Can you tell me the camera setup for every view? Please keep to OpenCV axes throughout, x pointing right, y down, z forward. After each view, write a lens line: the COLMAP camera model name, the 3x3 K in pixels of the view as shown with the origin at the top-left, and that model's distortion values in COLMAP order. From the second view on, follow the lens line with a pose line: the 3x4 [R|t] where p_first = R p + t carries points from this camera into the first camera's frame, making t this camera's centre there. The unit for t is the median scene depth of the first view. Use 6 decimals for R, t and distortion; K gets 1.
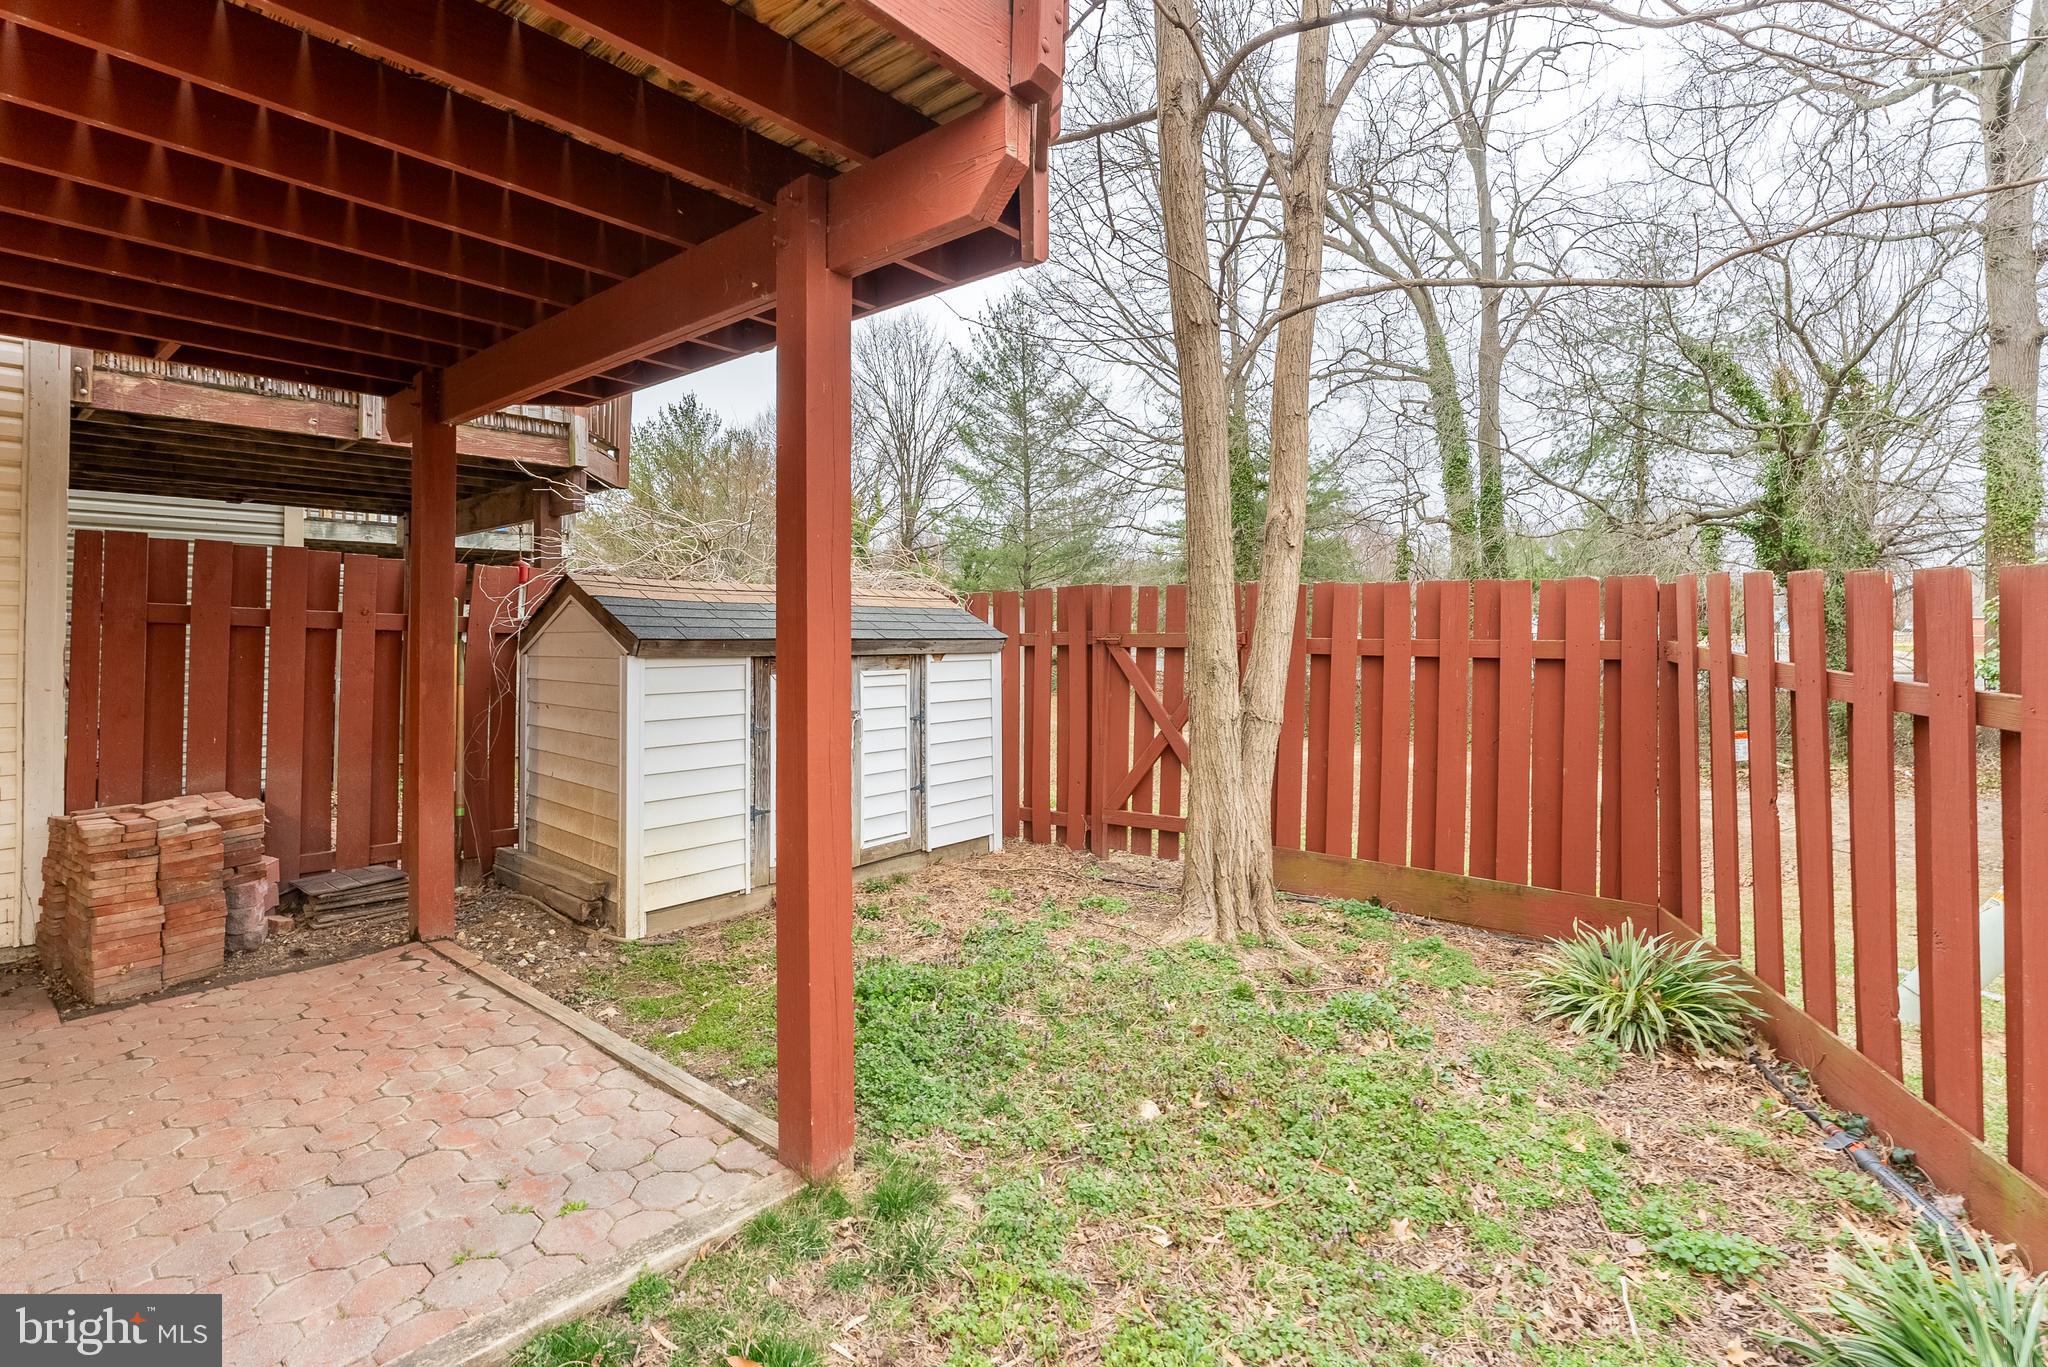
lens RADIAL K [[930.0, 0, 1025.0], [0, 930.0, 633.6], [0, 0, 1]] dist [0.001351, 0.000244]
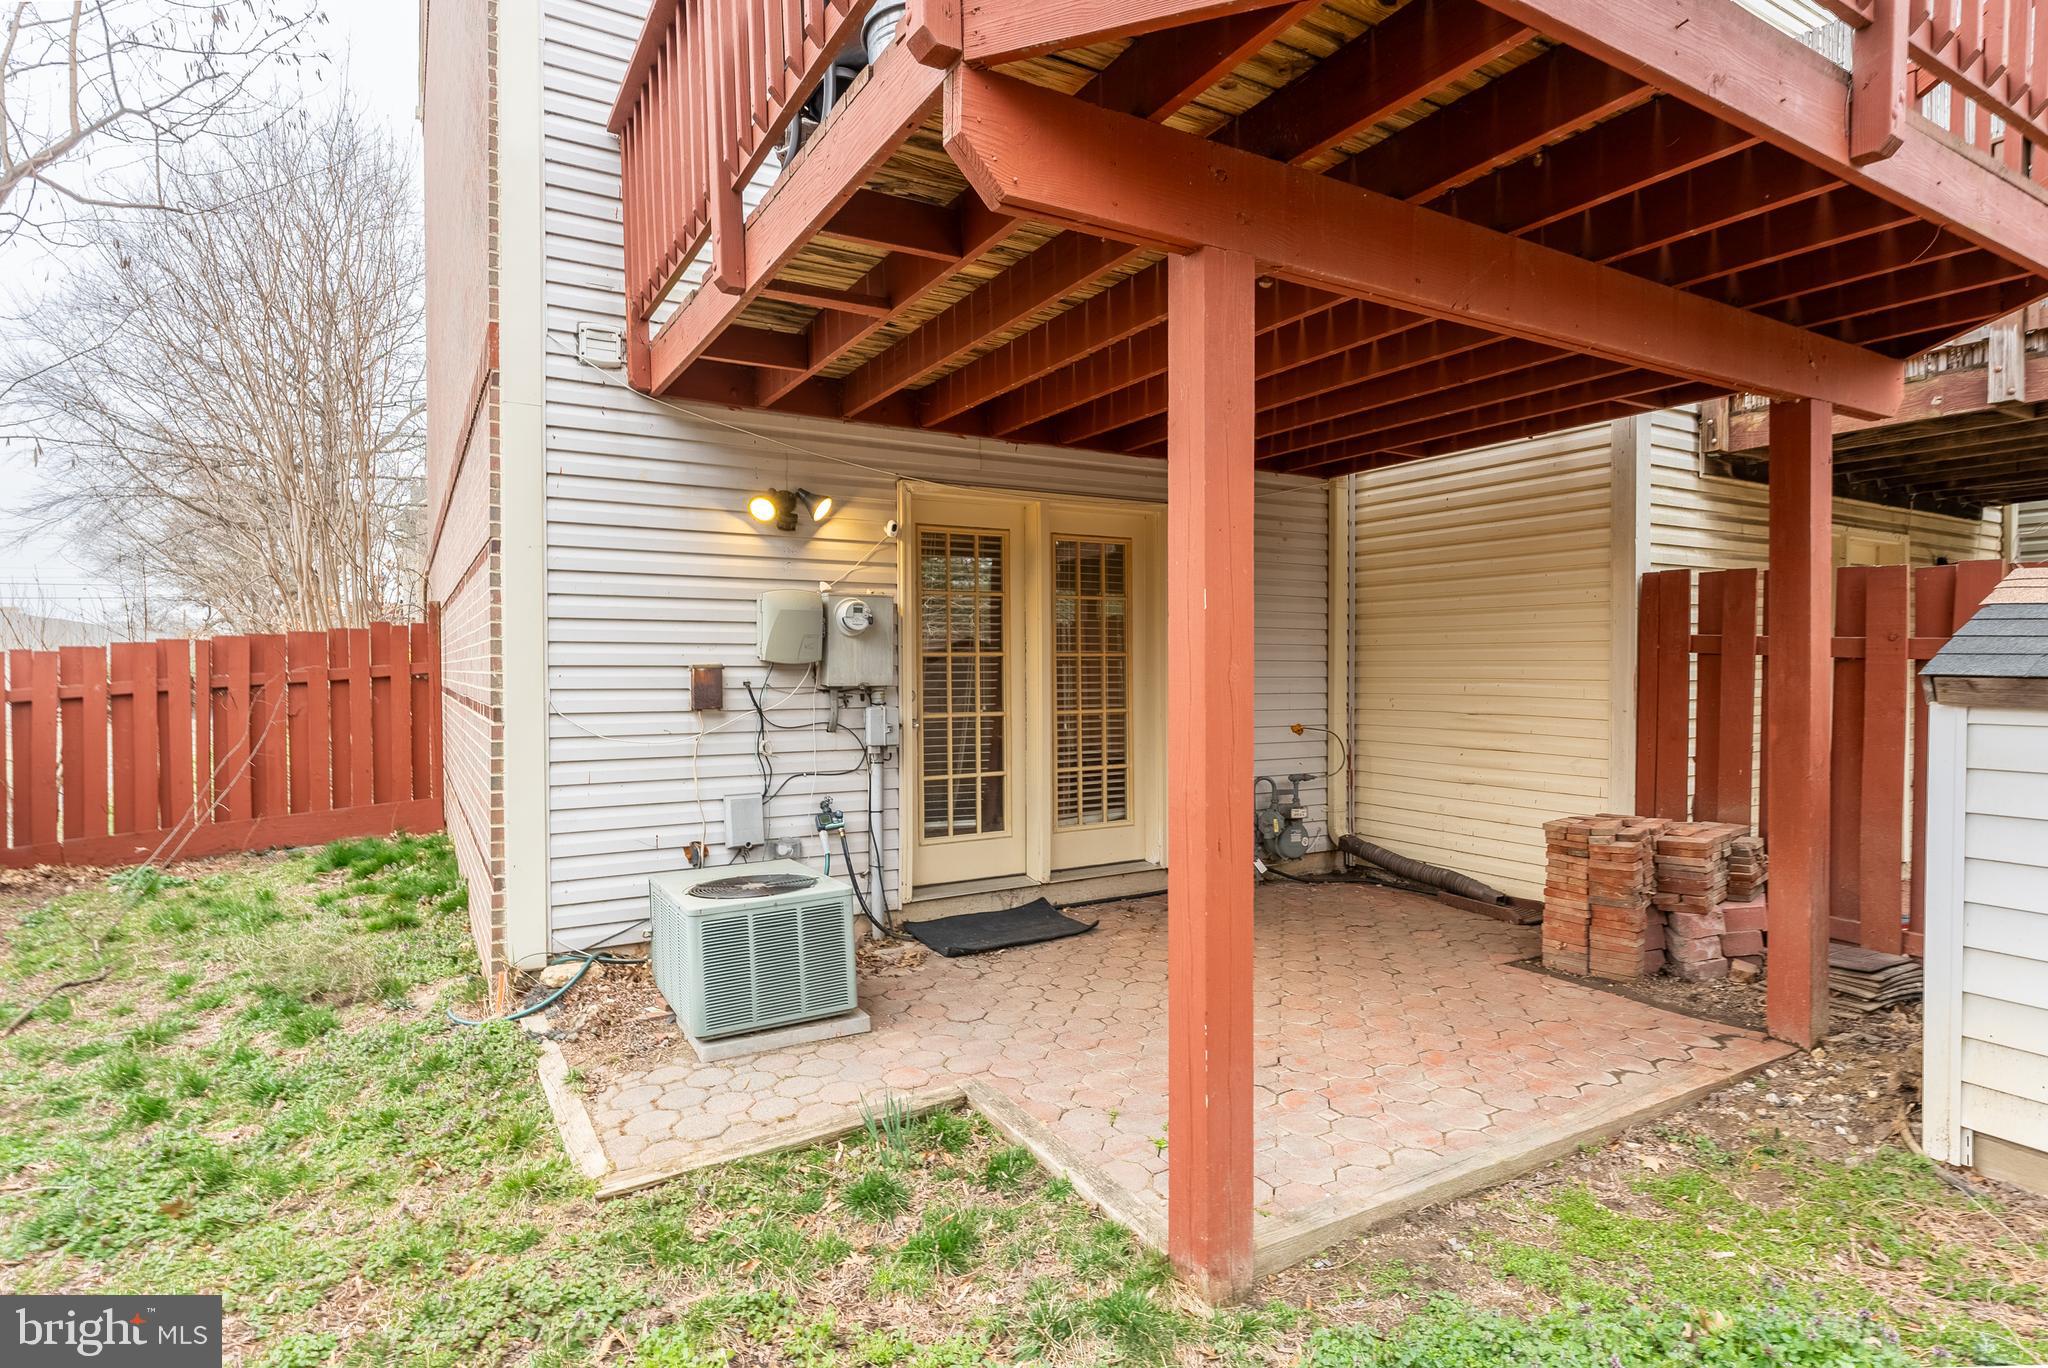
lens RADIAL K [[1053.2, 0, 1024.0], [0, 1053.2, 684.0], [0, 0, 1]] dist [-0.000212, 0.000090]
pose [[-0.332723, 0.015948, -0.942890, 0.514635], [0.000367, 0.999859, 0.016782, 0.003453], [0.943025, 0.005238, -0.332682, 0.788588]]
